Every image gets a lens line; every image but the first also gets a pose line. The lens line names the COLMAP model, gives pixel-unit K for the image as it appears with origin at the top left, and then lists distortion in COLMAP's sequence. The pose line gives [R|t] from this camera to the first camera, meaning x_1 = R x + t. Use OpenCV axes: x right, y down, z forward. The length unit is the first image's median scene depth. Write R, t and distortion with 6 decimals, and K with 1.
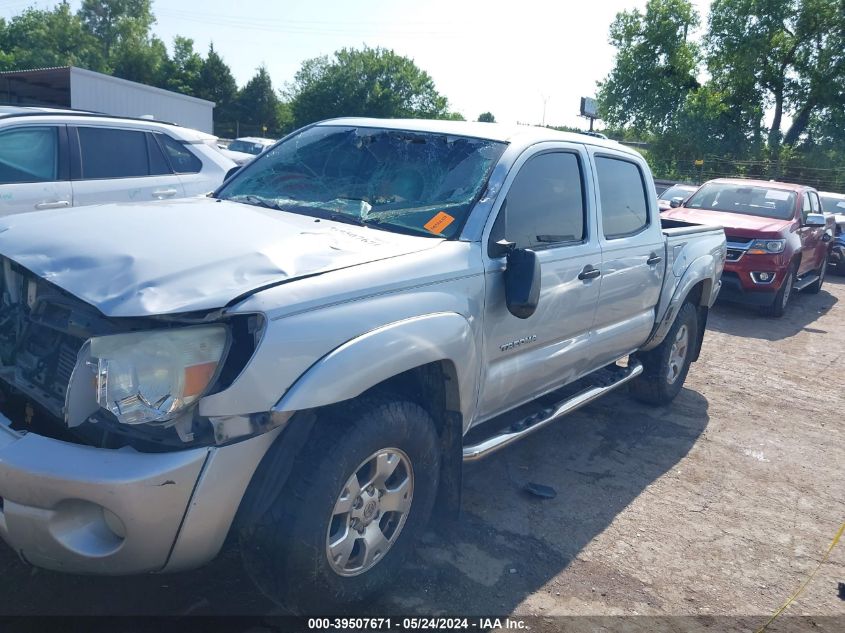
lens RADIAL K [[708.5, 0, 421.0], [0, 708.5, 313.9], [0, 0, 1]] dist [-0.001947, -0.009395]
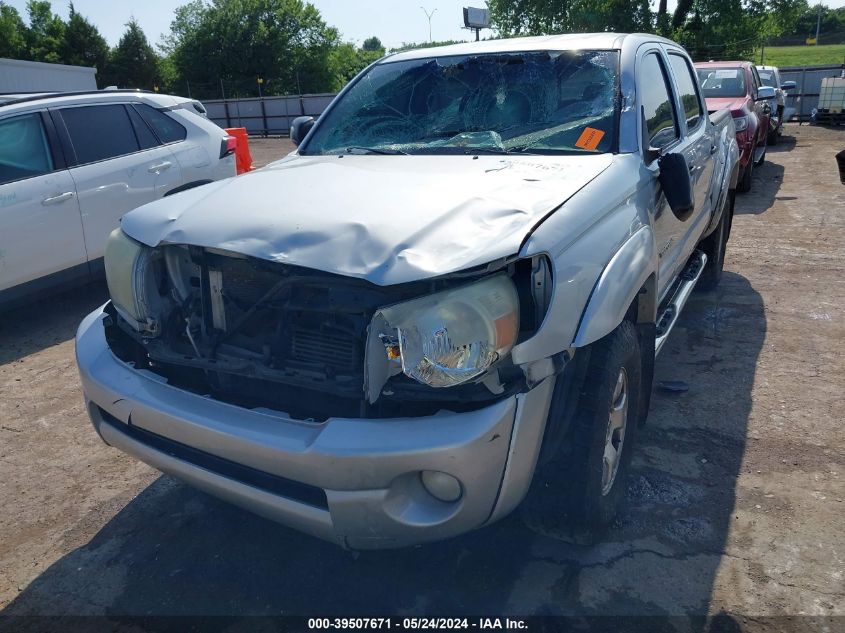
lens RADIAL K [[709.2, 0, 410.8], [0, 709.2, 318.7], [0, 0, 1]] dist [0.008447, -0.011307]
pose [[0.975438, -0.189022, 0.113097, -0.181794], [0.177226, 0.978375, 0.106645, -0.016278], [-0.130809, -0.083982, 0.987844, 0.016603]]
